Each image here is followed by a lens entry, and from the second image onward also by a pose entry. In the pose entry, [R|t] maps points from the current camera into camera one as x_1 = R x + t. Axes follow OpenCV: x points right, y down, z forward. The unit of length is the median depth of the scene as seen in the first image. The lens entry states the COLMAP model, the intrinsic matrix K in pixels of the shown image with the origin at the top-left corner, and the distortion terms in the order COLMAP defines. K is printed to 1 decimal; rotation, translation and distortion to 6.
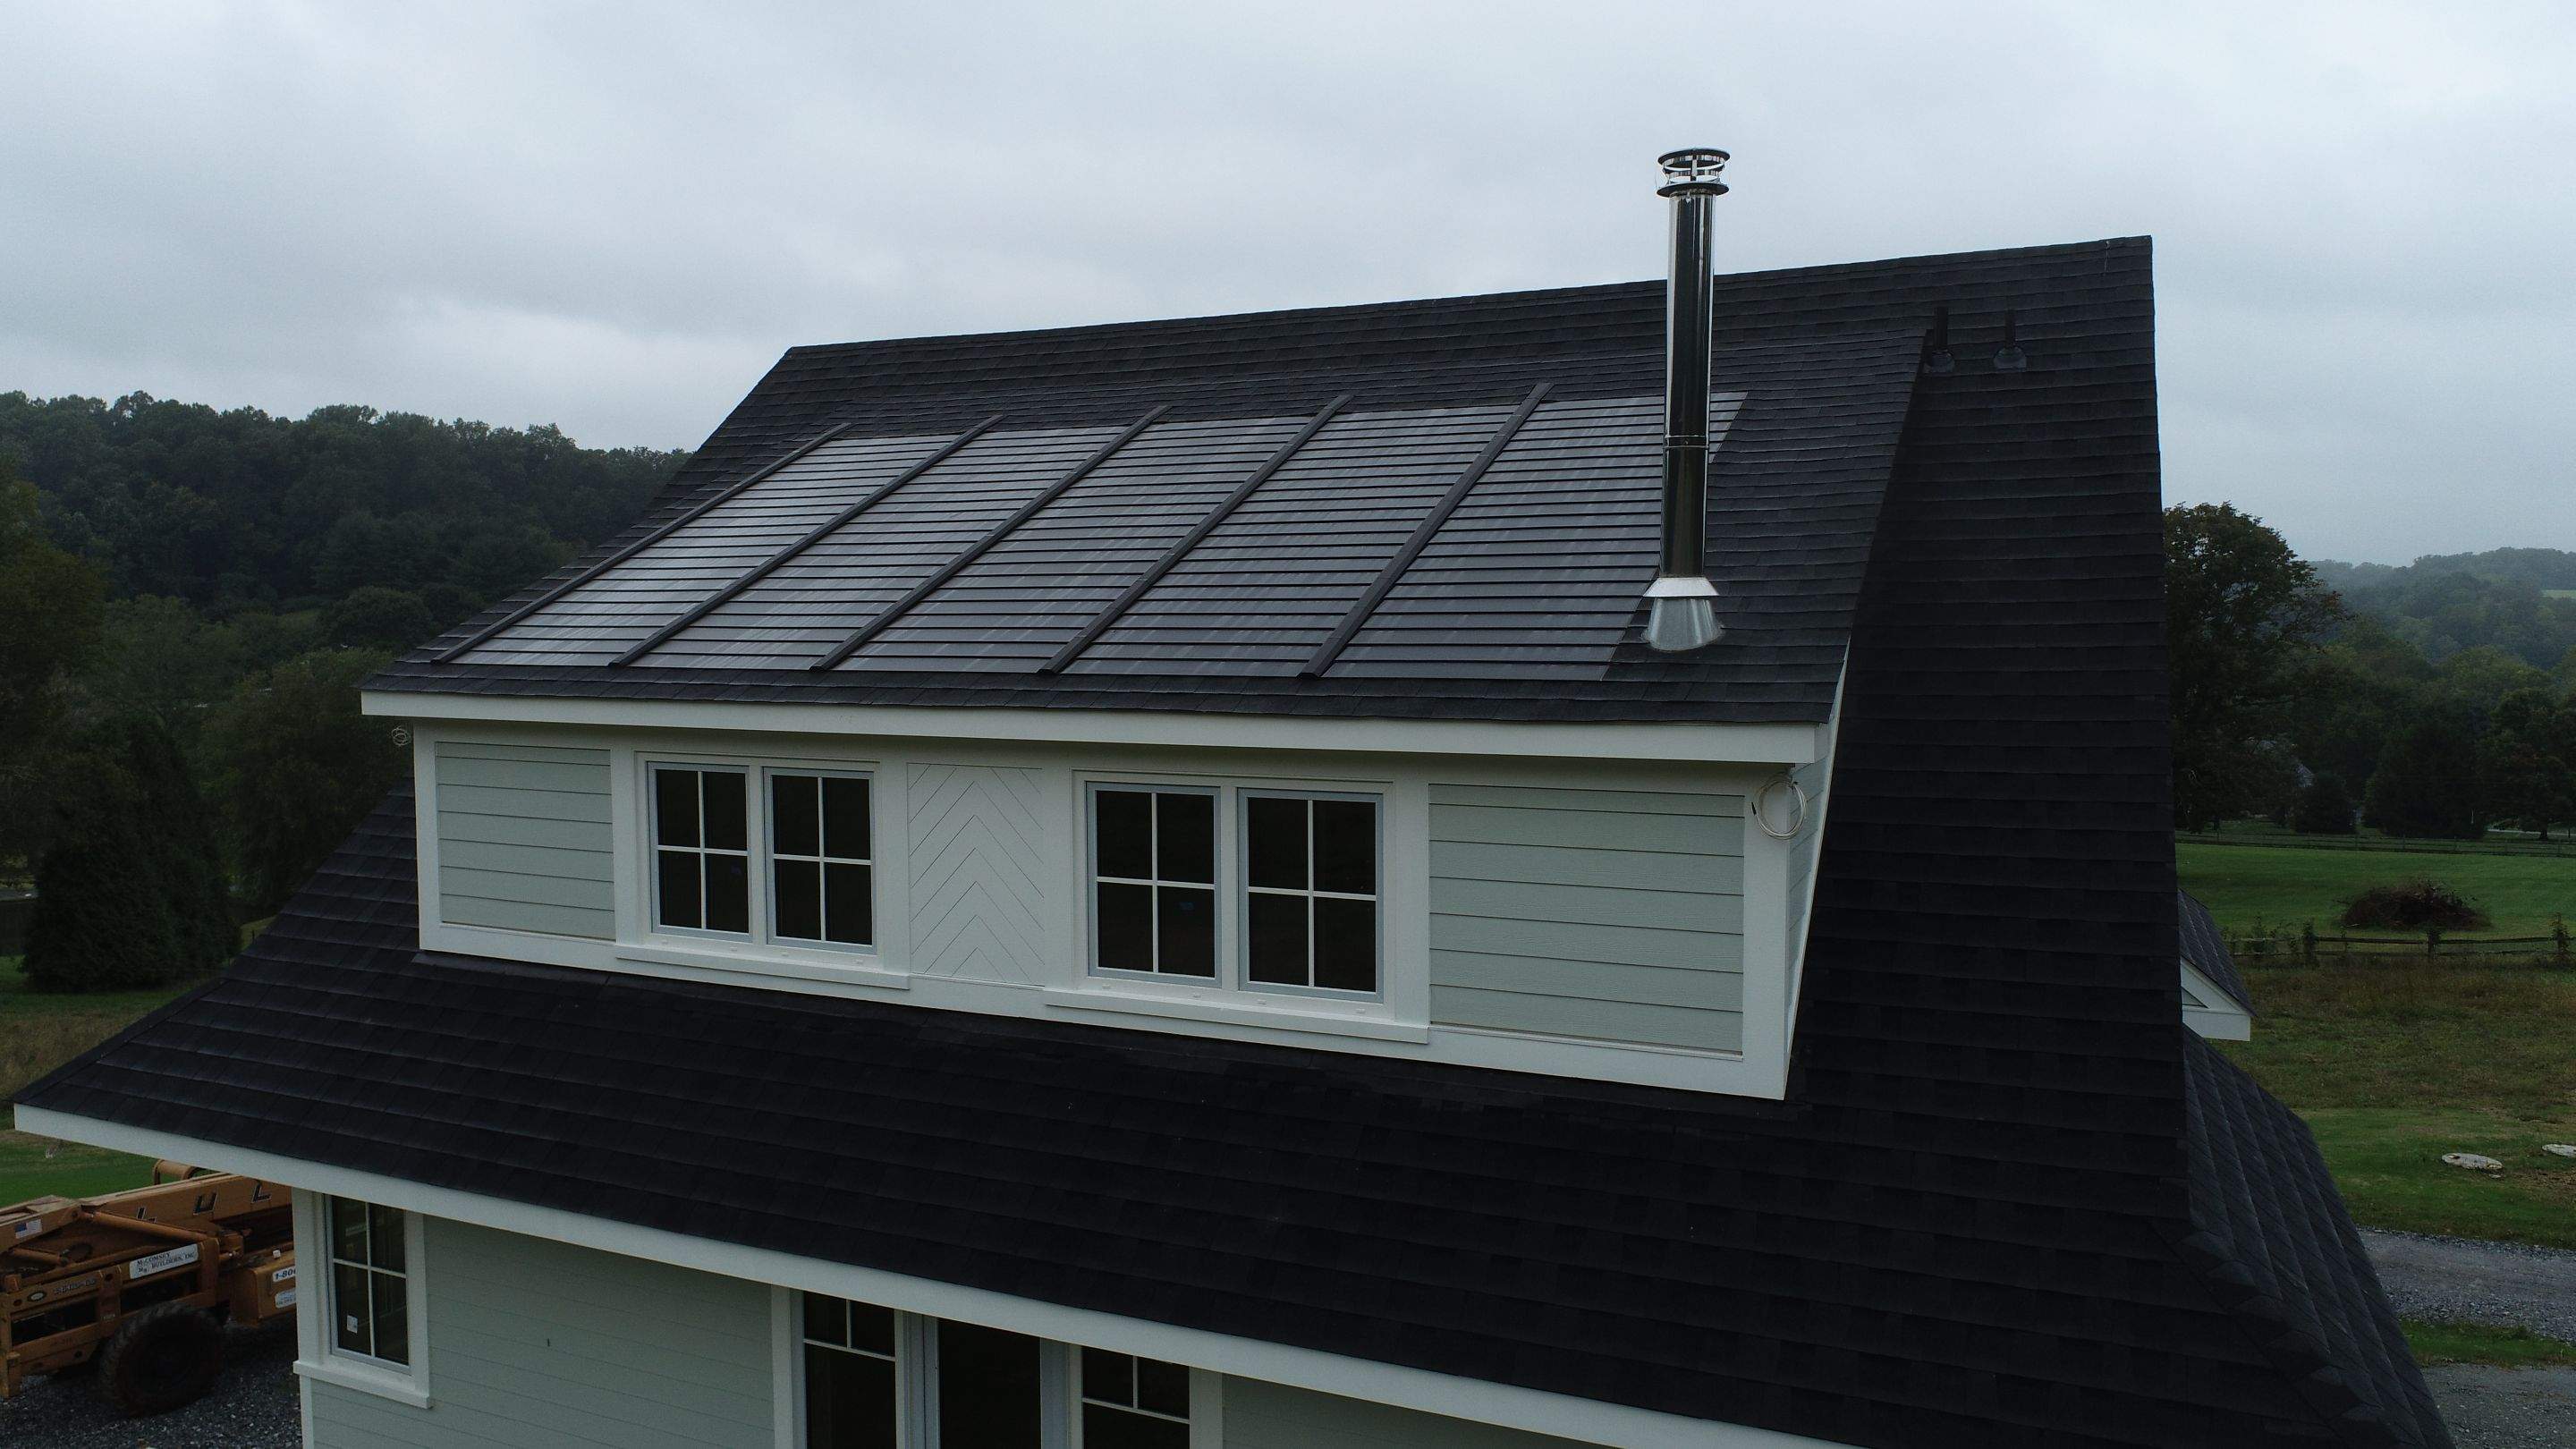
lens RADIAL K [[1745.4, 0, 1300.3], [0, 1745.4, 703.2], [0, 0, 1]] dist [-0.012091, 0.007103]
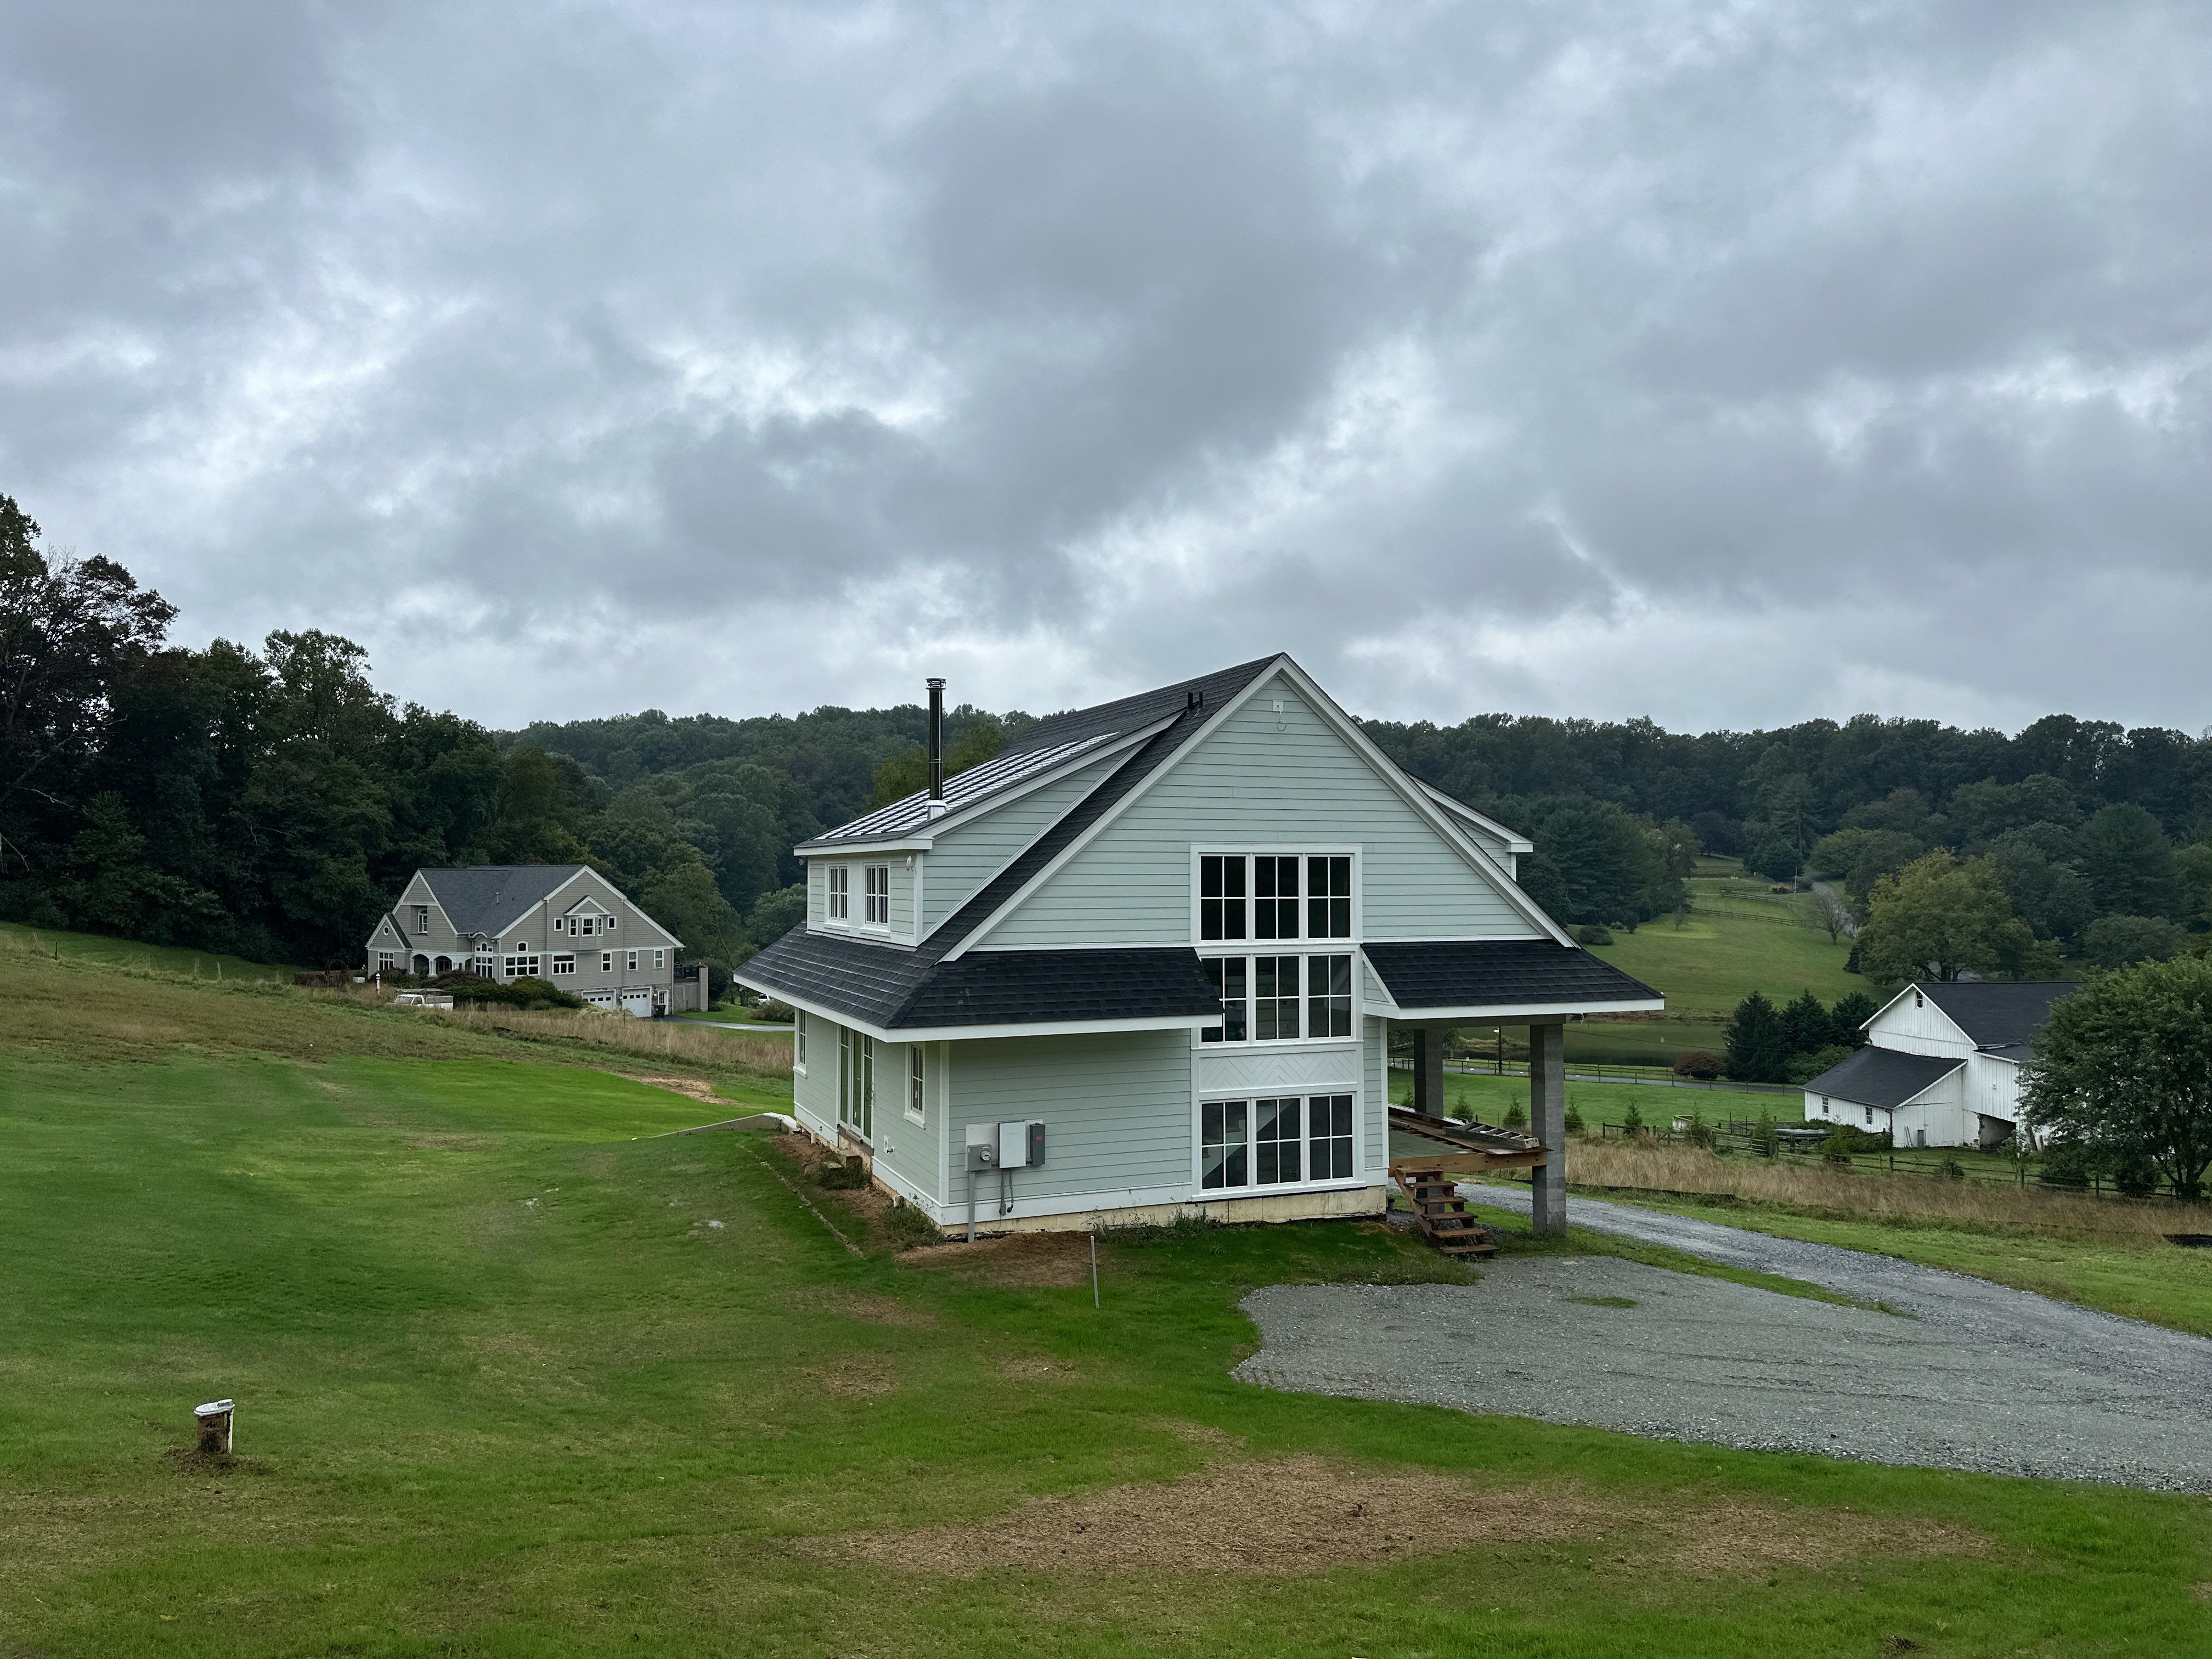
lens RADIAL K [[1548.7, 0, 1121.6], [0, 1548.7, 830.9], [0, 0, 1]] dist [0.070141, -0.091479]
pose [[0.724960, -0.019287, -0.688521, 1.941195], [-0.037068, 0.997067, -0.066960, 0.134730], [0.687793, 0.074065, 0.722118, -0.699624]]
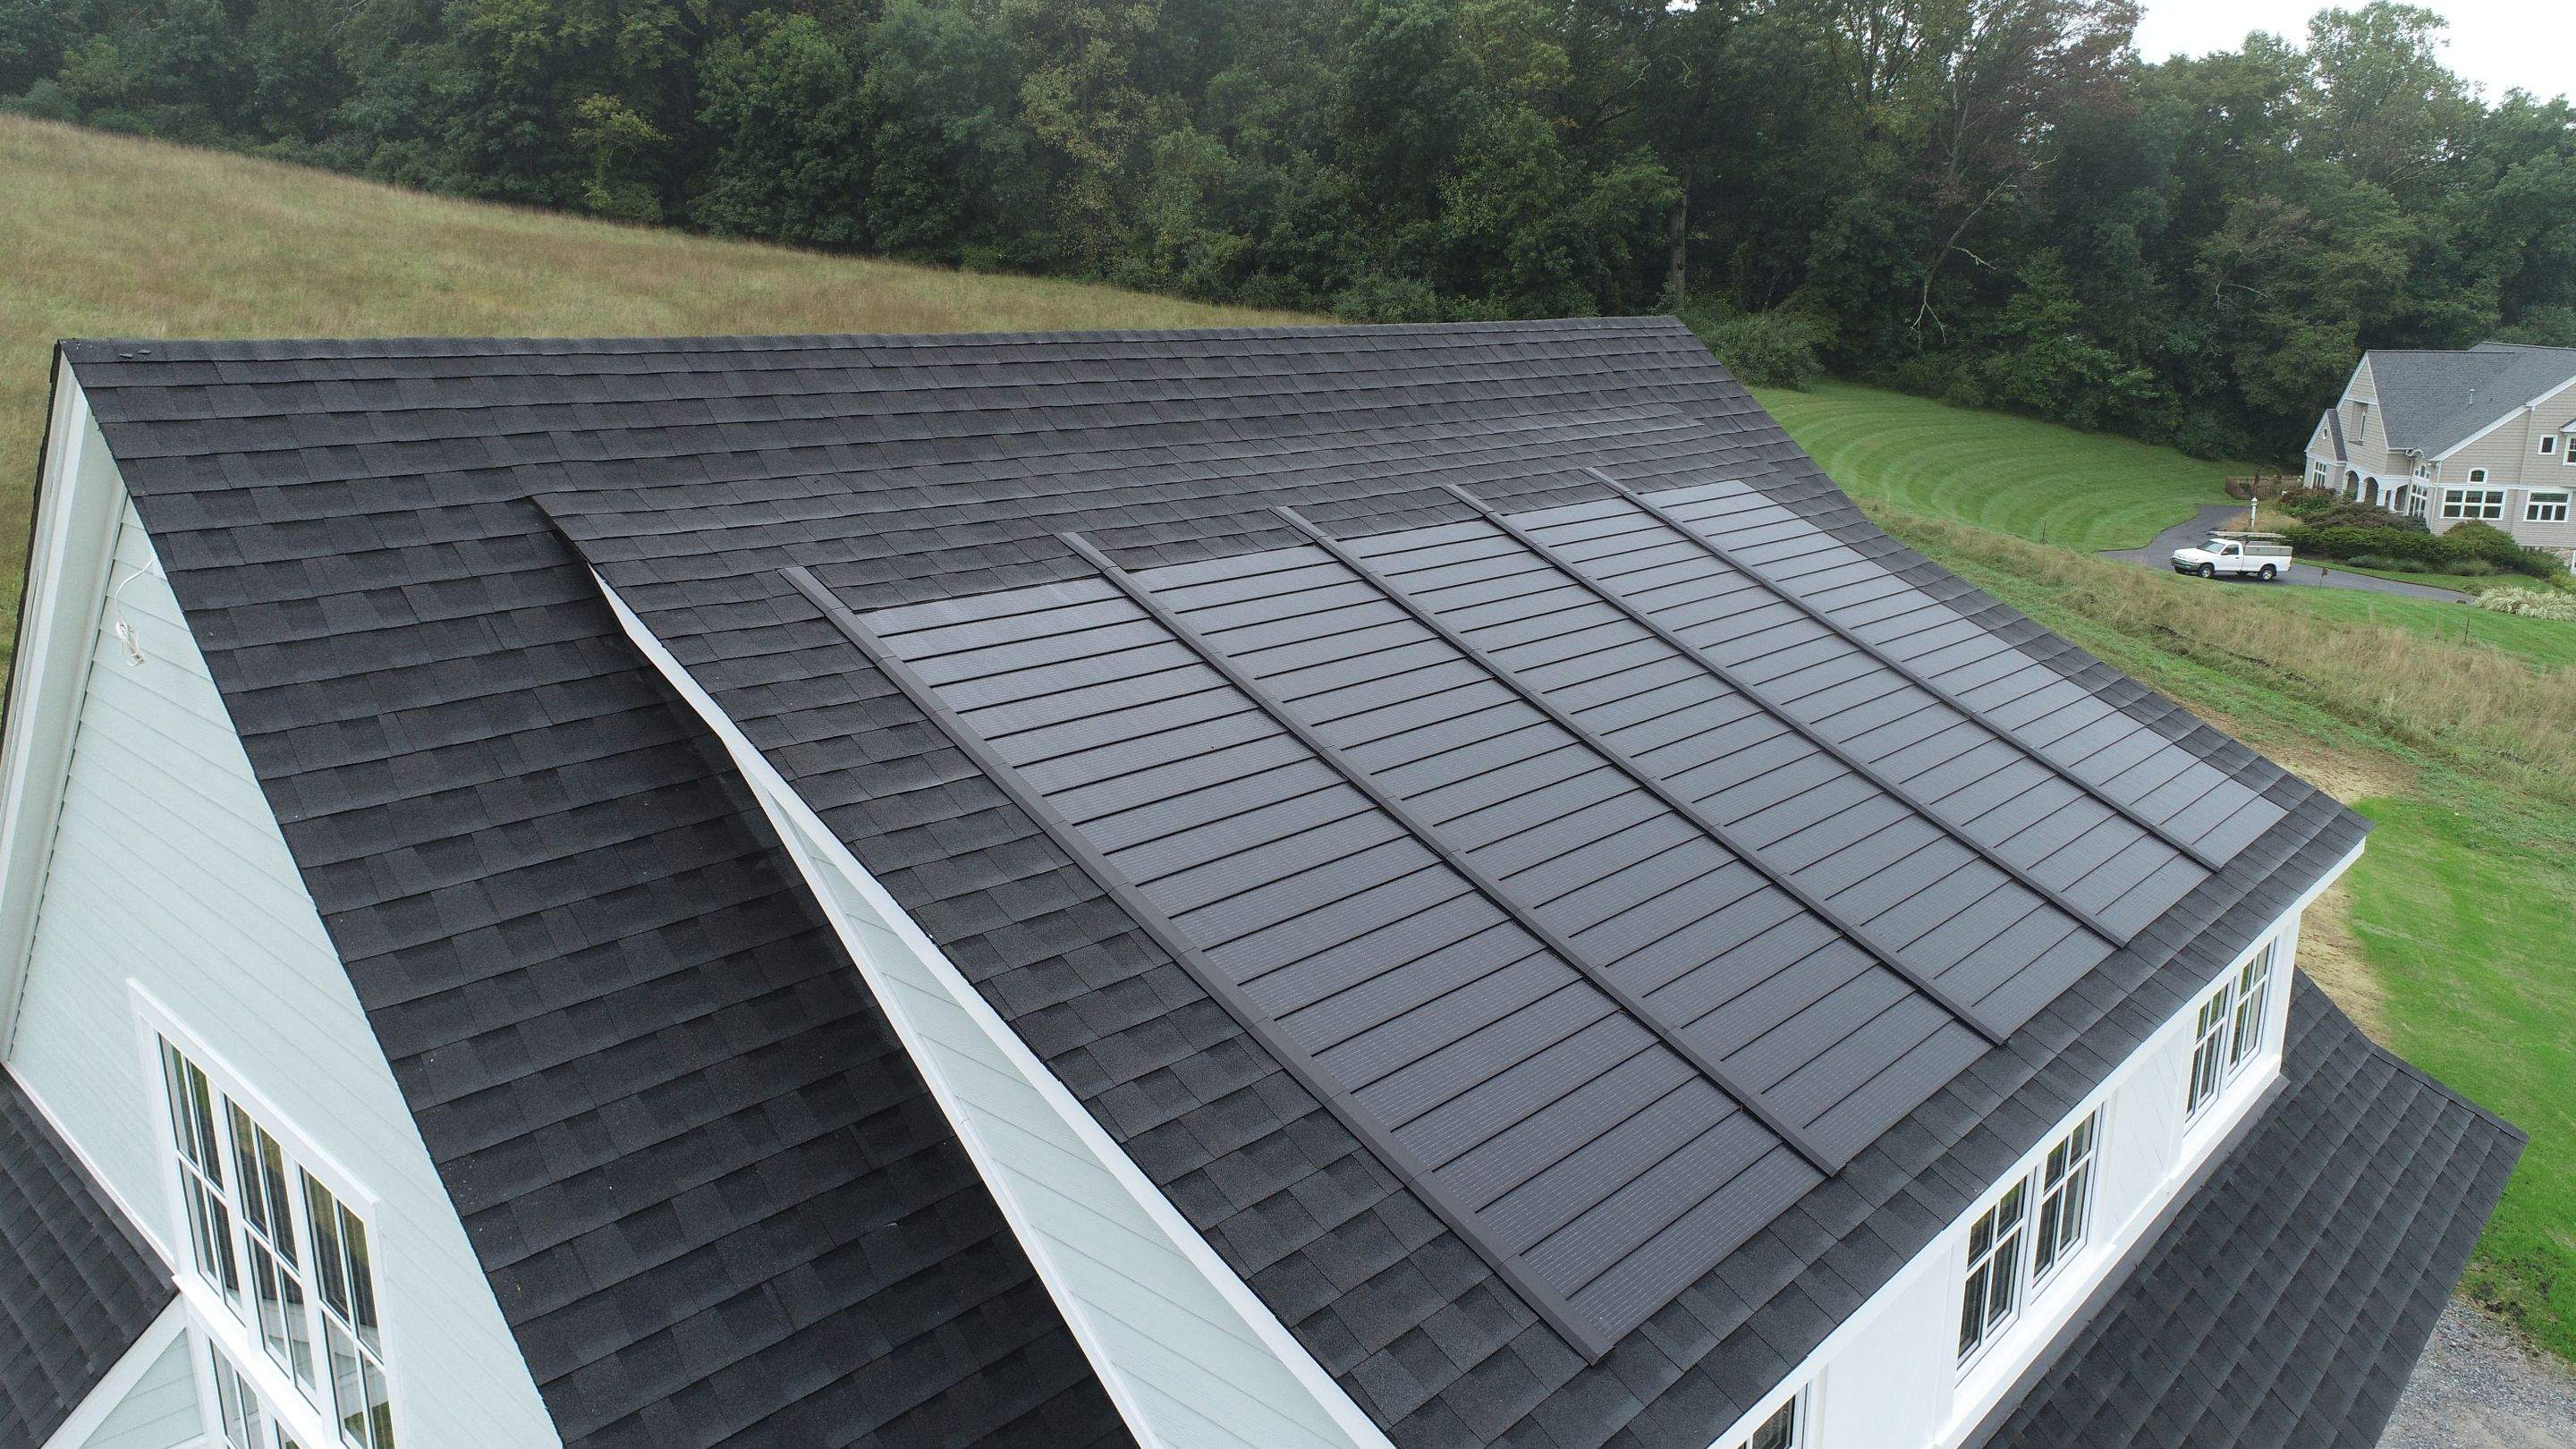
lens RADIAL K [[1745.4, 0, 1288.8], [0, 1745.4, 720.8], [0, 0, 1]] dist [-0.012091, 0.007103]
pose [[-0.326390, 0.225664, -0.917903, 0.983202], [-0.045078, 0.966263, 0.253582, -0.339952], [0.944160, 0.124144, -0.305206, 1.715533]]
